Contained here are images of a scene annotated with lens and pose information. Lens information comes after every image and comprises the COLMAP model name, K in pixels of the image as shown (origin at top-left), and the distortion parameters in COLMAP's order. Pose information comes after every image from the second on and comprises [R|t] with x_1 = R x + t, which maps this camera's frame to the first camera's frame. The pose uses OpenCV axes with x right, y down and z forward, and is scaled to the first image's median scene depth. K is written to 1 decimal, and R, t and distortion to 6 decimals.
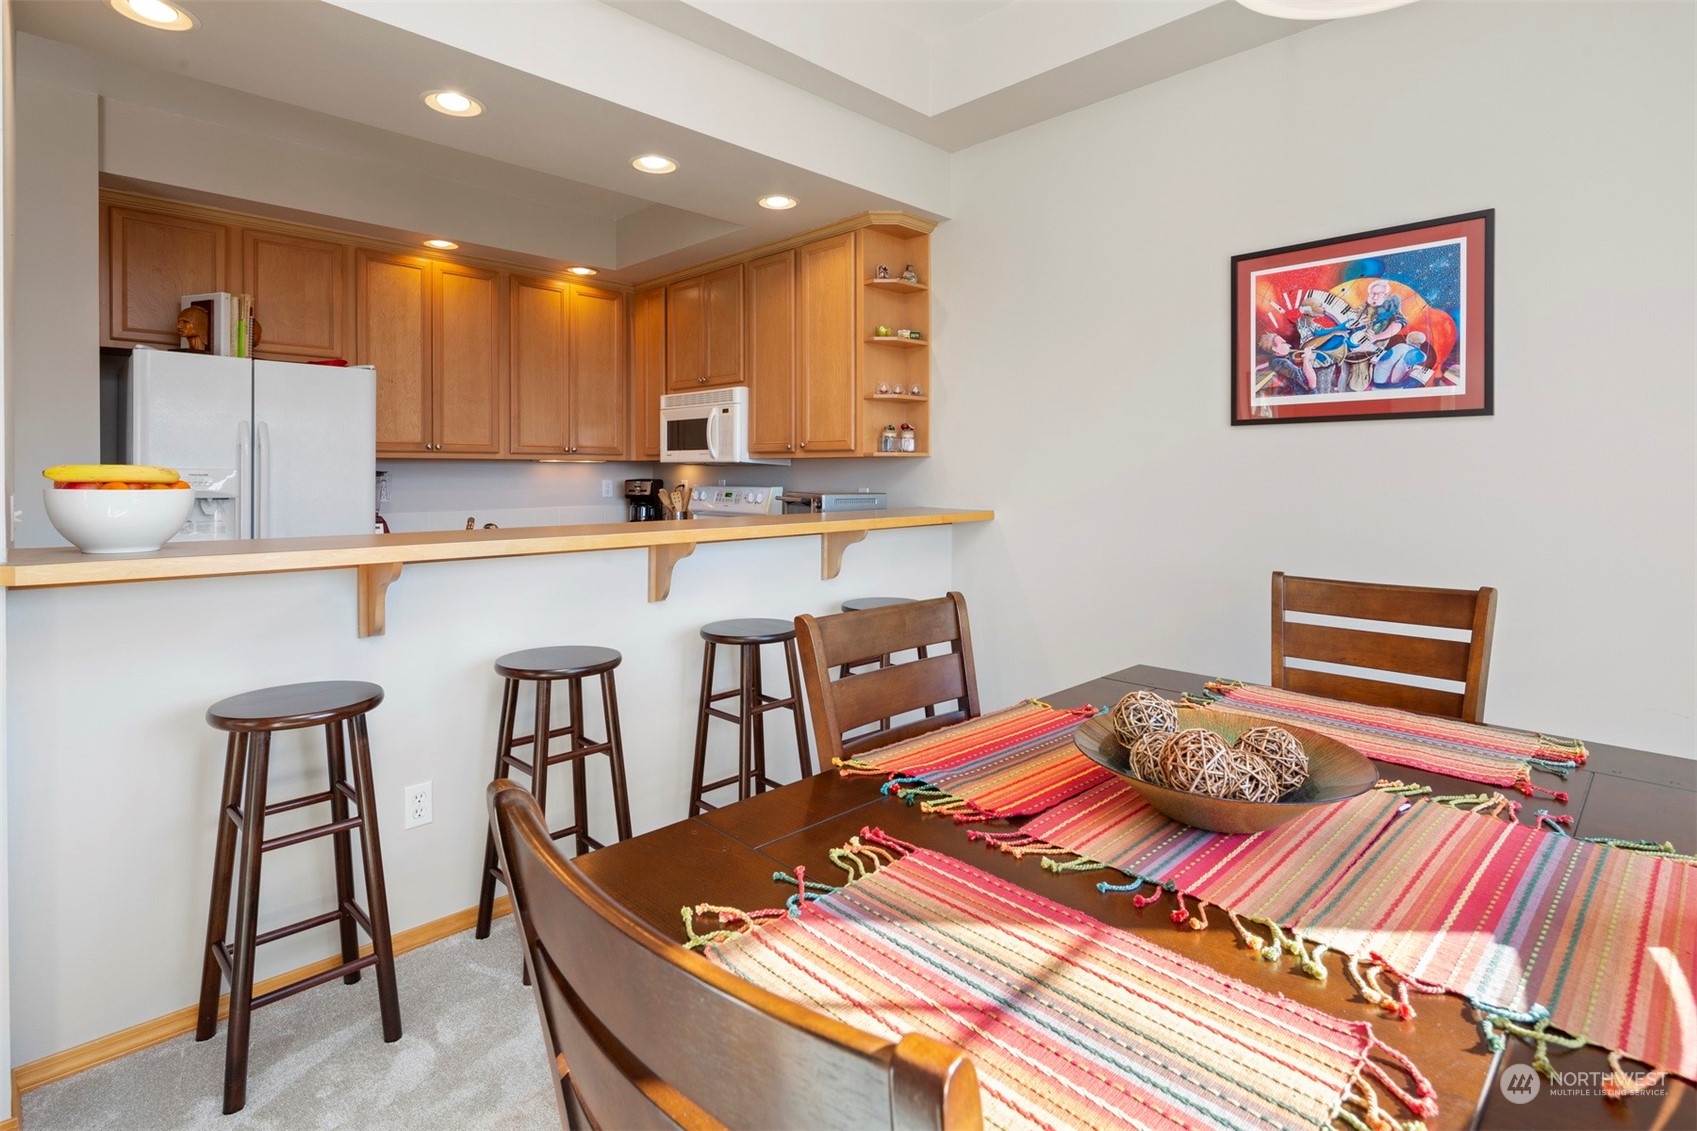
lens RADIAL K [[844.4, 0, 819.0], [0, 844.4, 472.1], [0, 0, 1]] dist [0.002210, -0.003279]
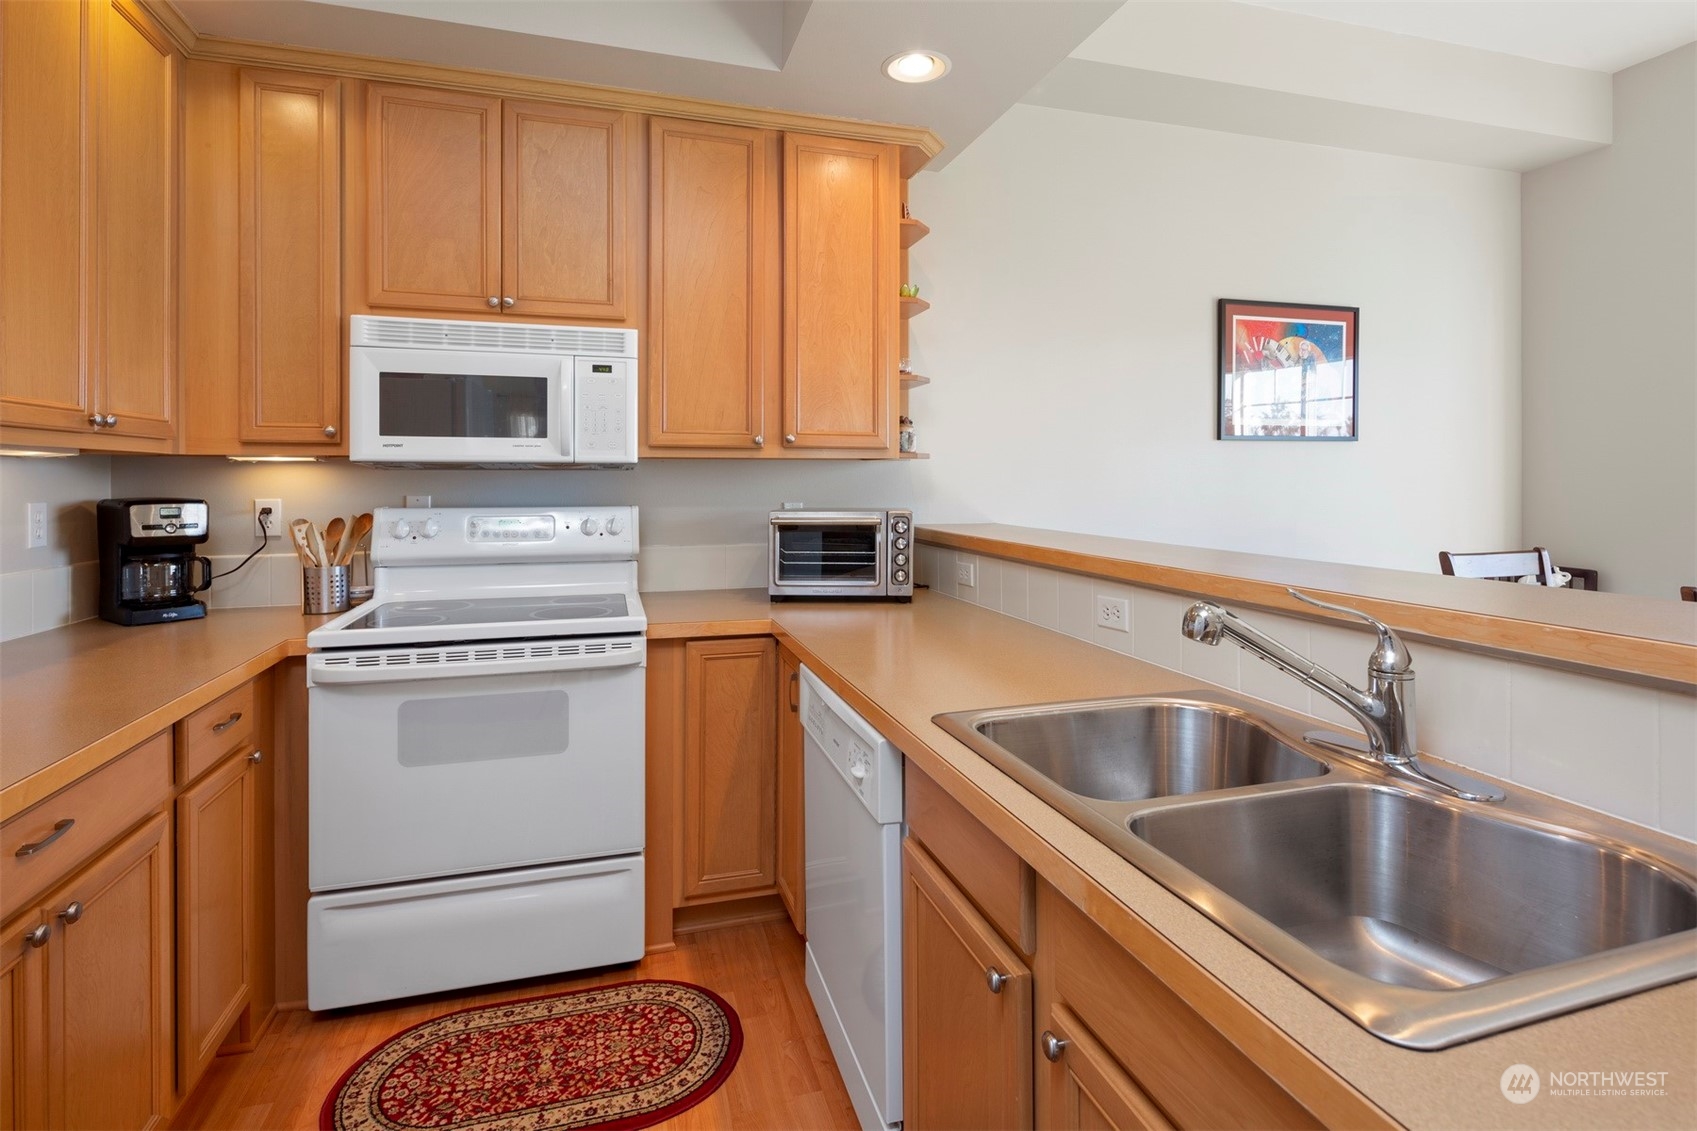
lens RADIAL K [[844.4, 0, 865.5], [0, 844.4, 478.8], [0, 0, 1]] dist [0.002210, -0.003279]
pose [[0.437294, -0.001918, 0.899316, -0.842320], [0.003265, 0.999995, 0.000545, -0.001436], [-0.899312, 0.002698, 0.437298, 0.965333]]
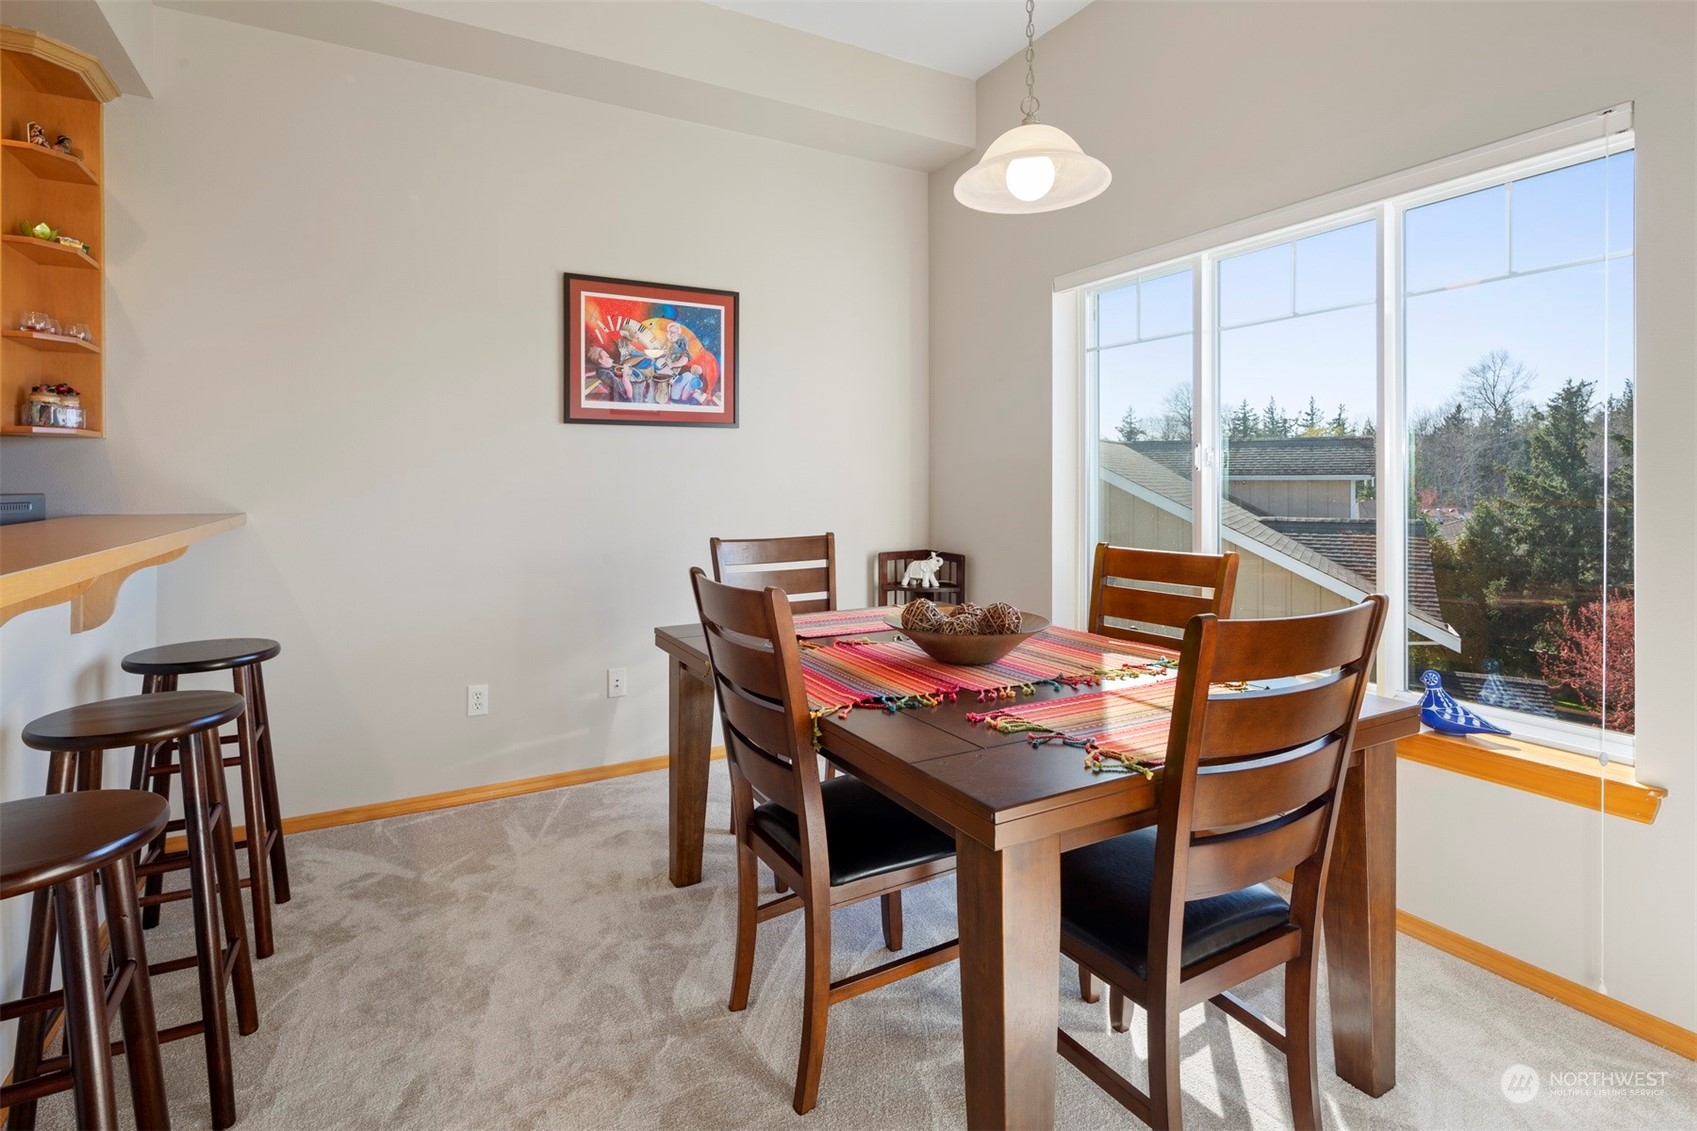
lens RADIAL K [[844.4, 0, 866.7], [0, 844.4, 483.9], [0, 0, 1]] dist [0.002210, -0.003279]
pose [[0.220773, -0.010345, 0.975270, -0.544719], [-0.001389, 0.999939, 0.010922, 0.014255], [-0.975324, -0.003766, 0.220745, 0.370745]]
